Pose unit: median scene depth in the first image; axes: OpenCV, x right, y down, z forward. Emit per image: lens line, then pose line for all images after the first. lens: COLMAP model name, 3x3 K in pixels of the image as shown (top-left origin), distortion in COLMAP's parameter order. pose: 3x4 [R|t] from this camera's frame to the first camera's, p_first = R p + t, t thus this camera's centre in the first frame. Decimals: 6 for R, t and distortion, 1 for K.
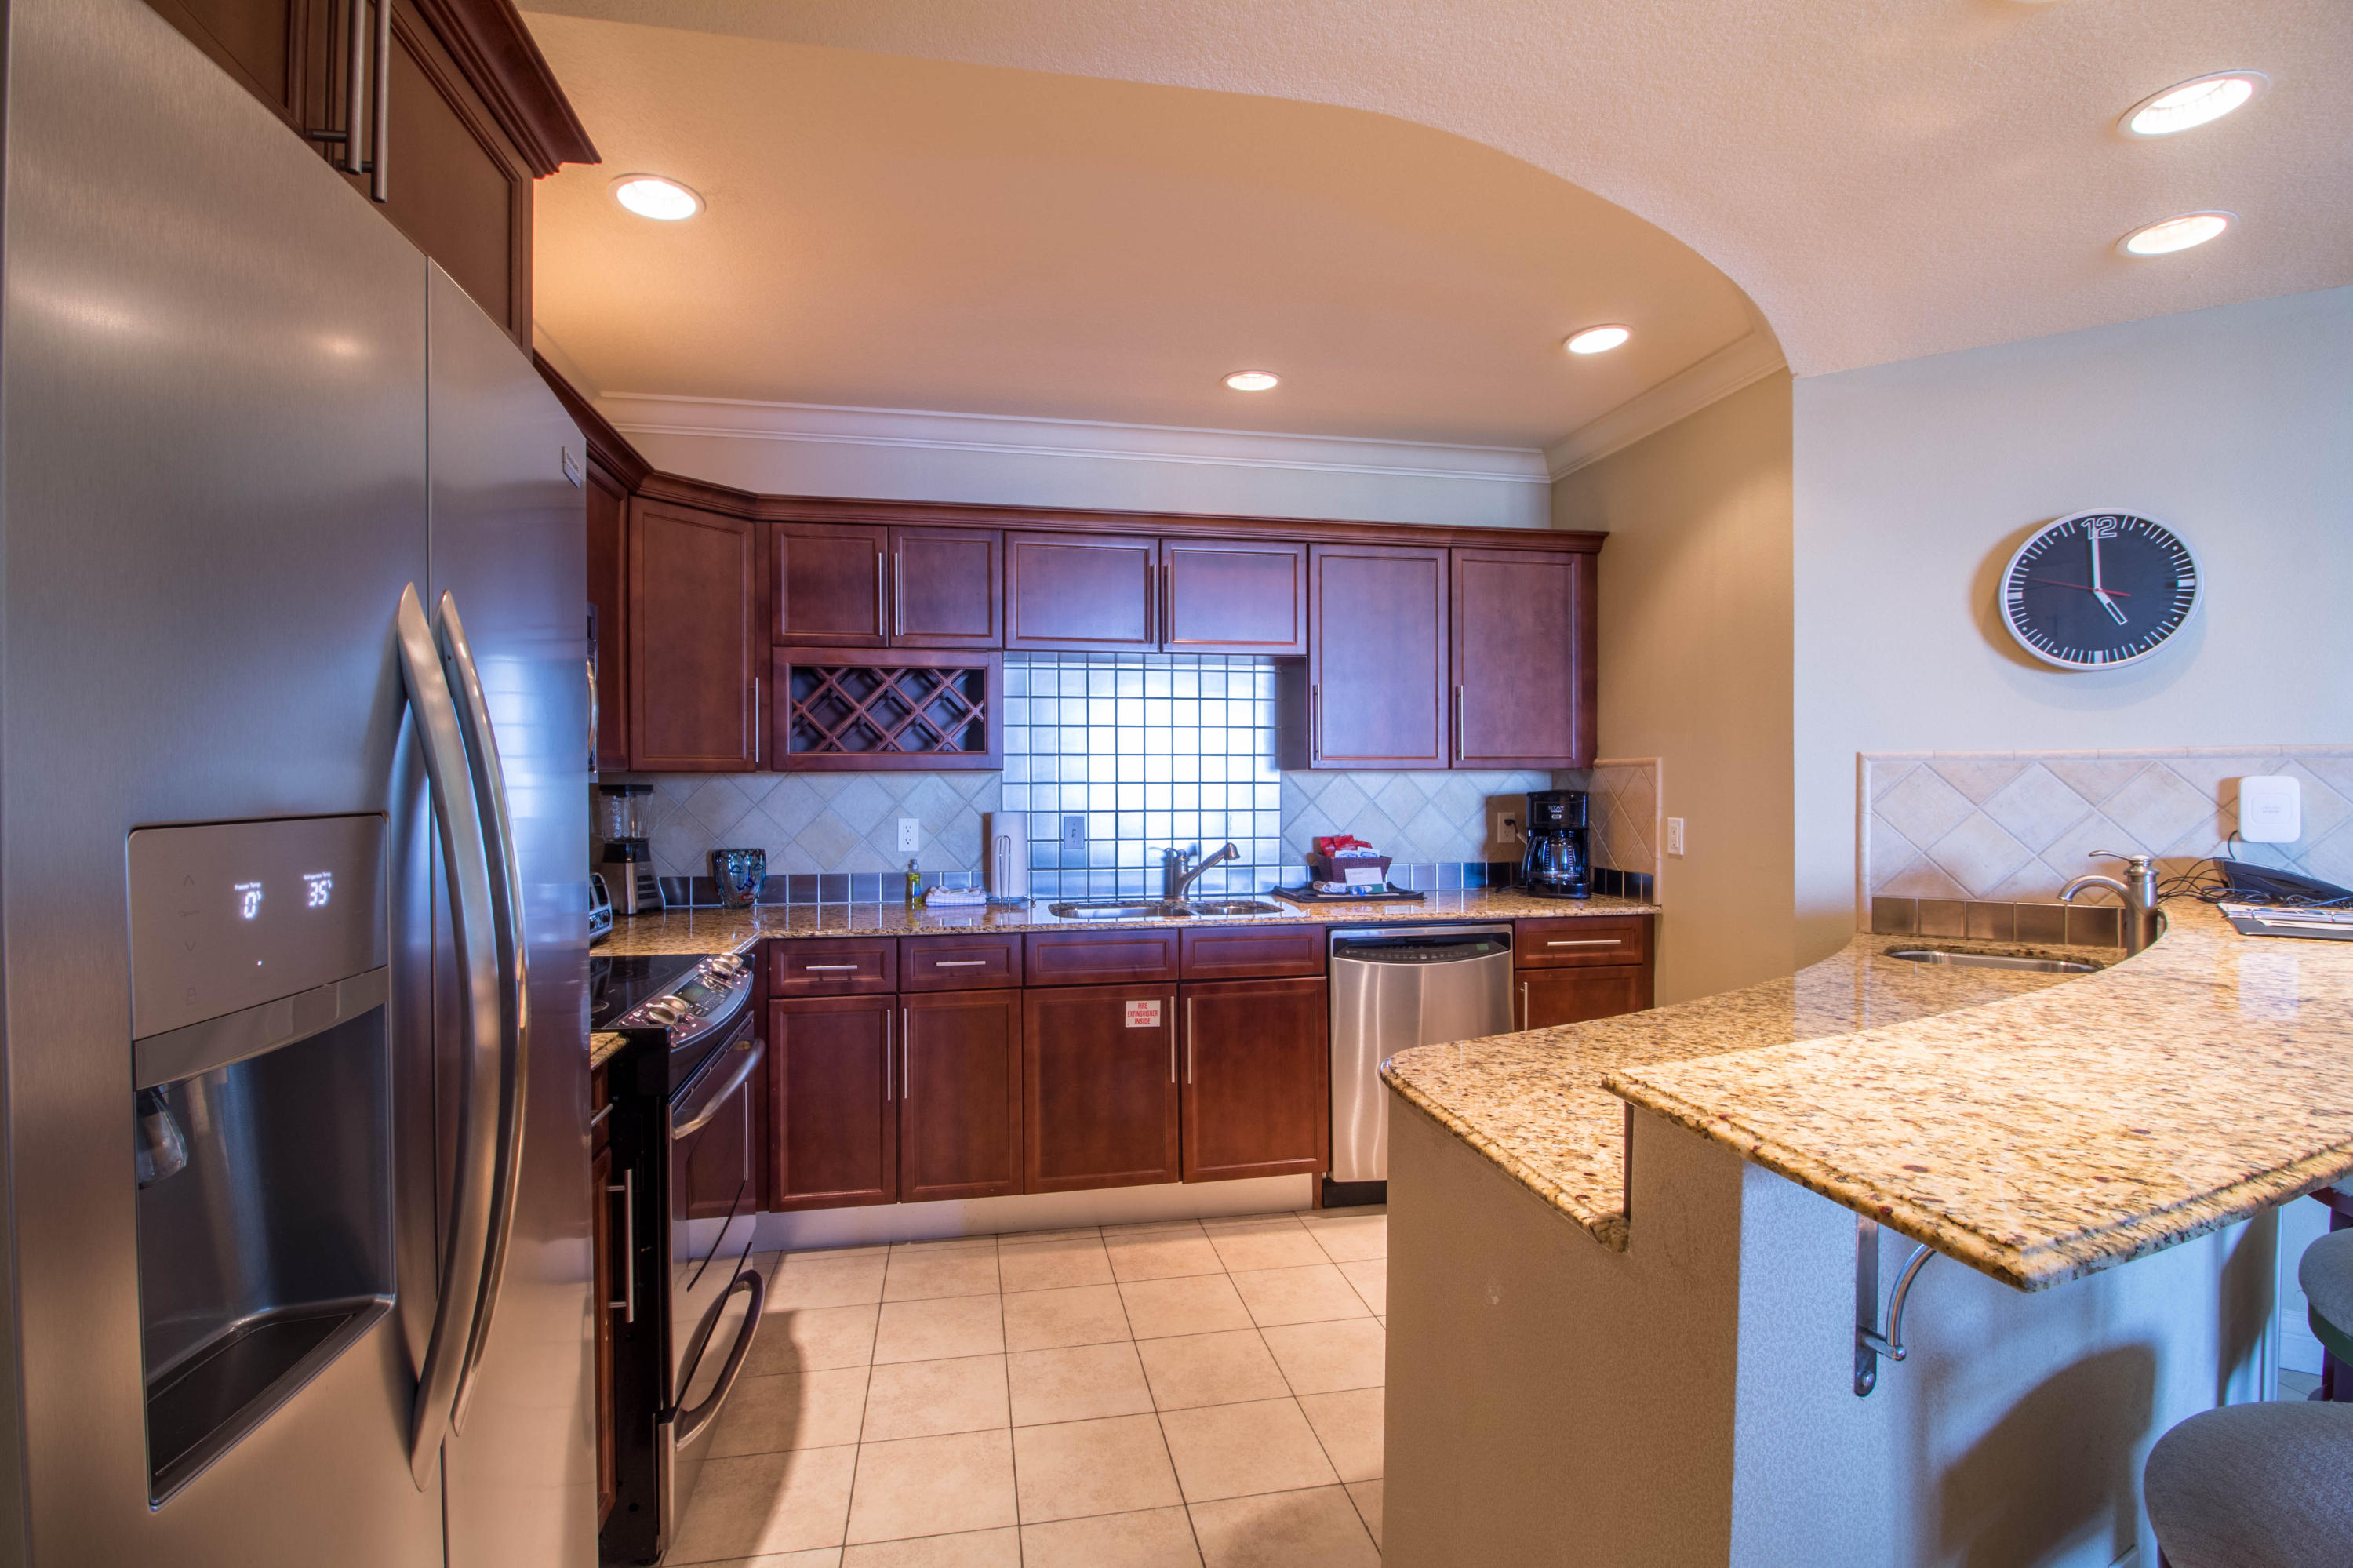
lens RADIAL K [[1095.7, 0, 1168.2], [0, 1095.7, 784.4], [0, 0, 1]] dist [0.002362, -0.013877]
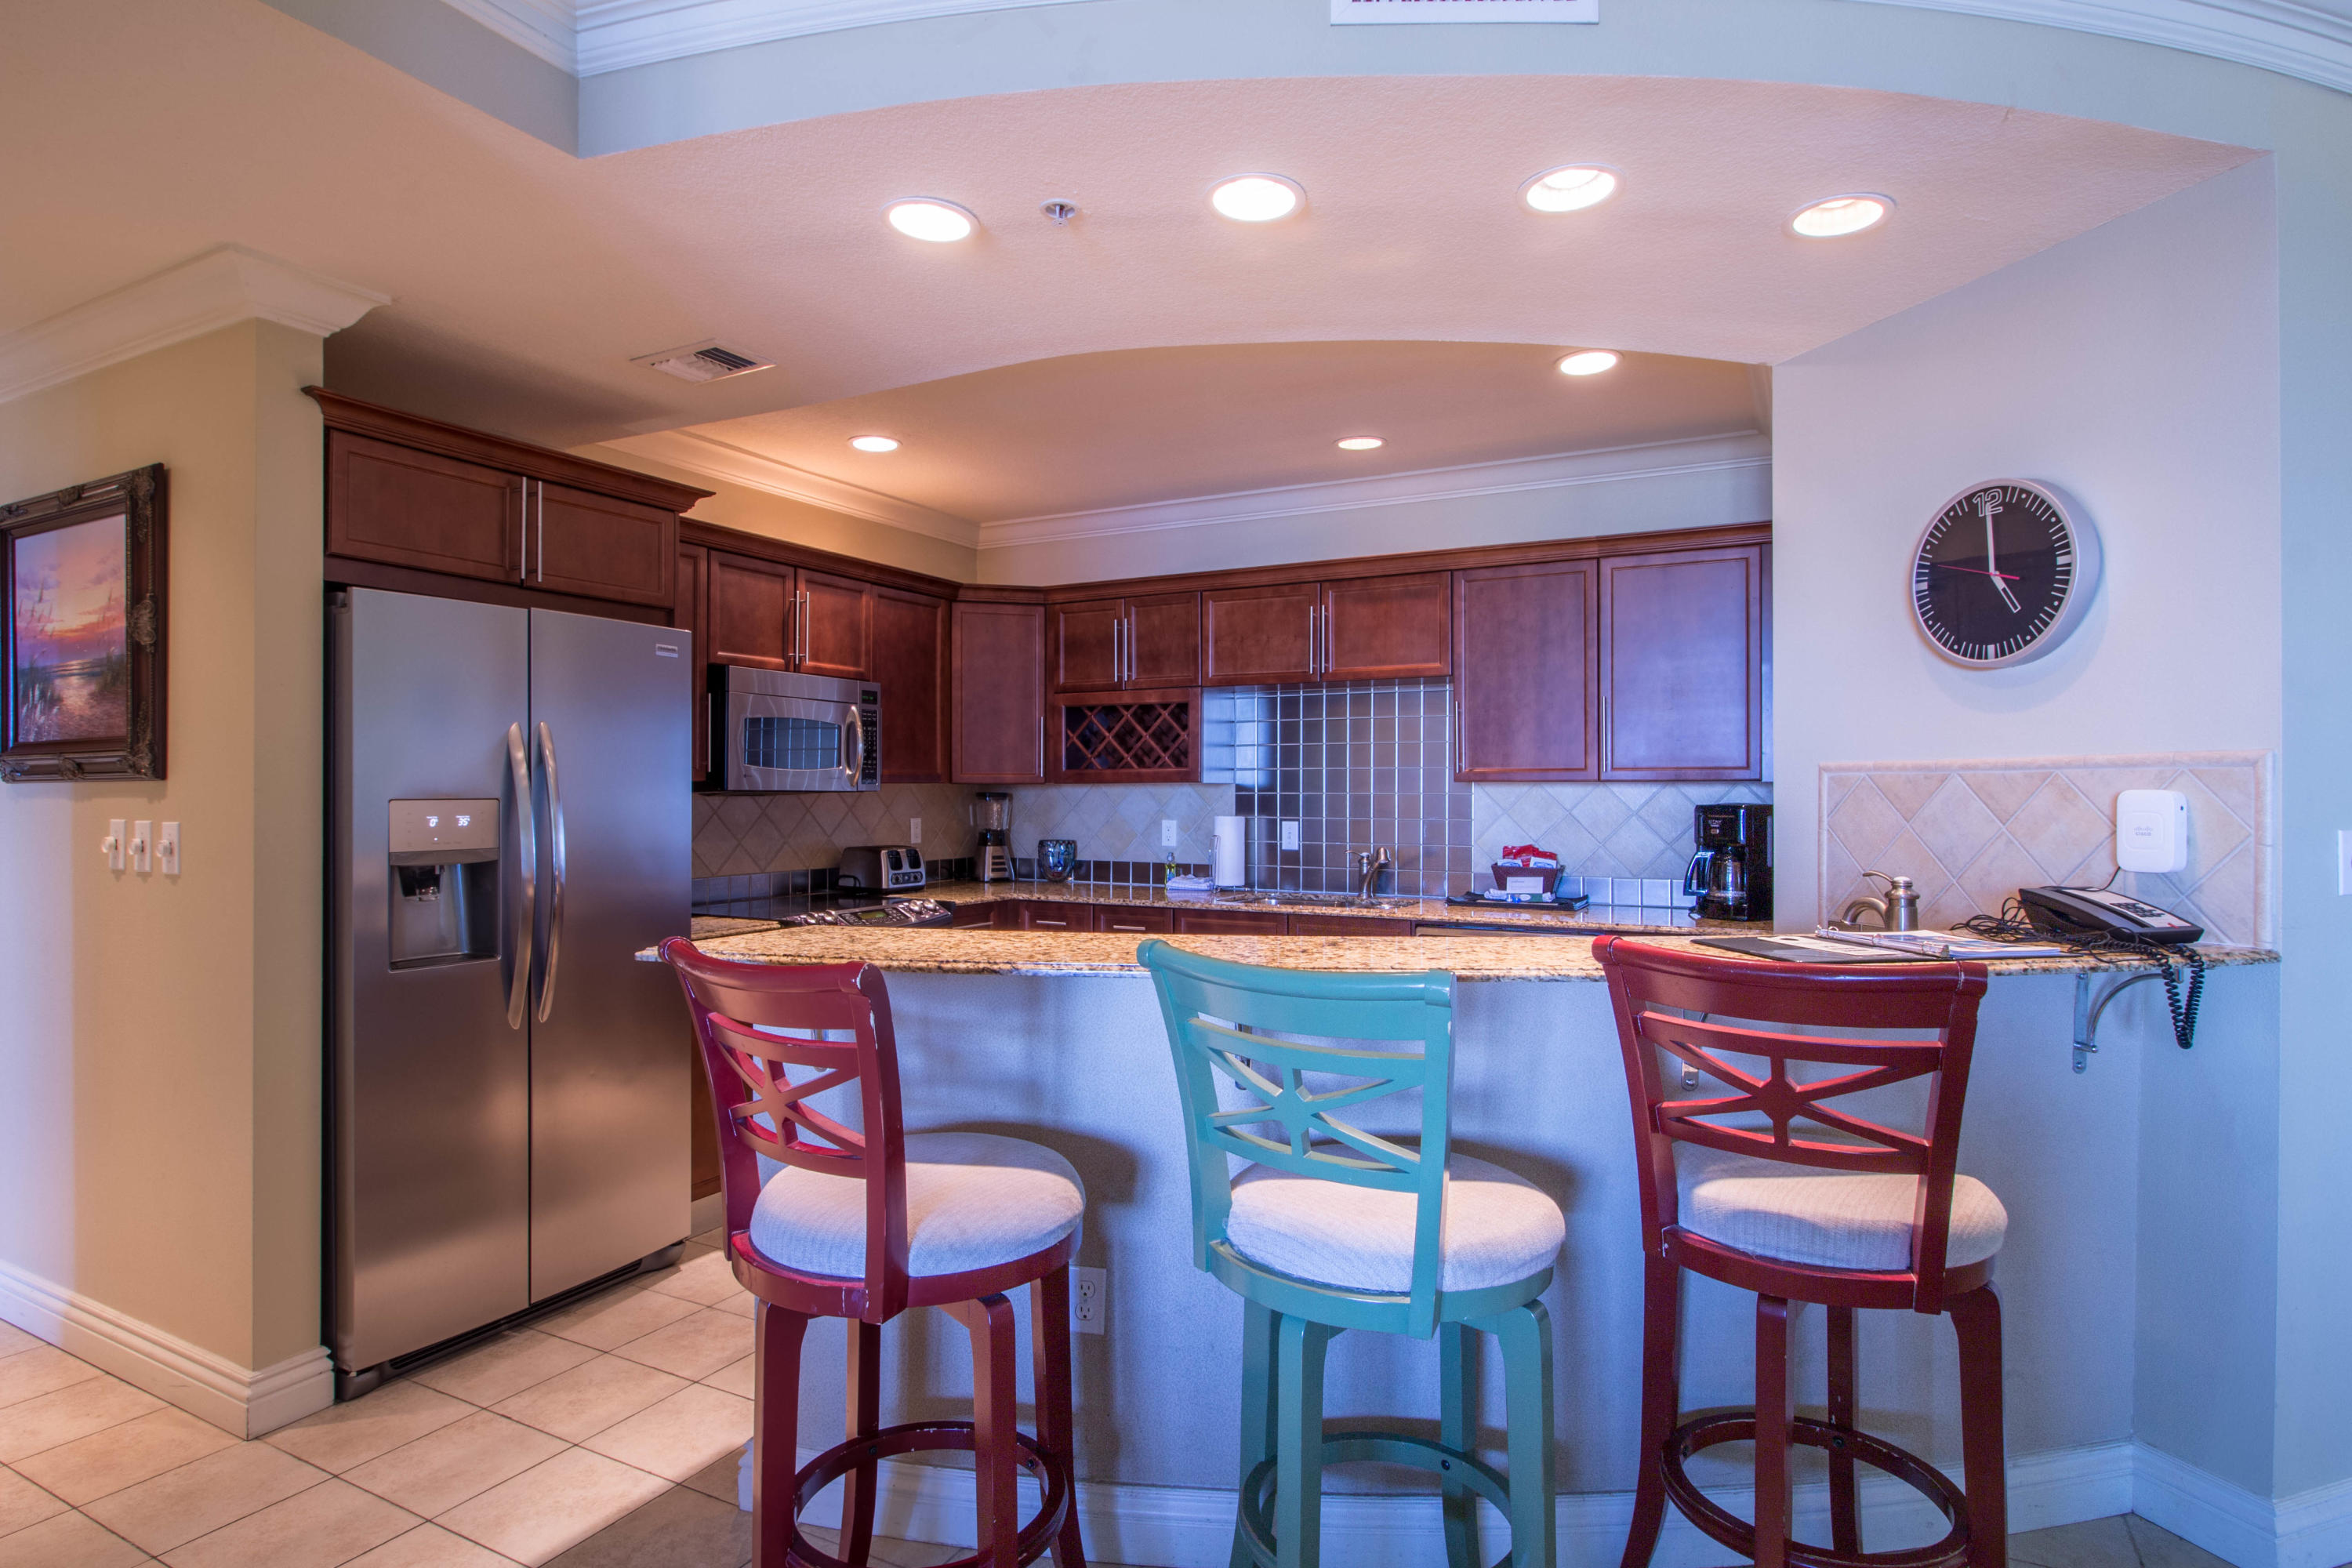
lens RADIAL K [[1256.0, 0, 1176.0], [0, 1256.0, 784.0], [0, 0, 1]] dist [-0.003046, -0.000816]
pose [[0.776319, 0.000439, -0.630340, 0.932780], [-0.006301, 0.999955, -0.007064, -0.000845], [0.630308, 0.009456, 0.776287, -0.170236]]
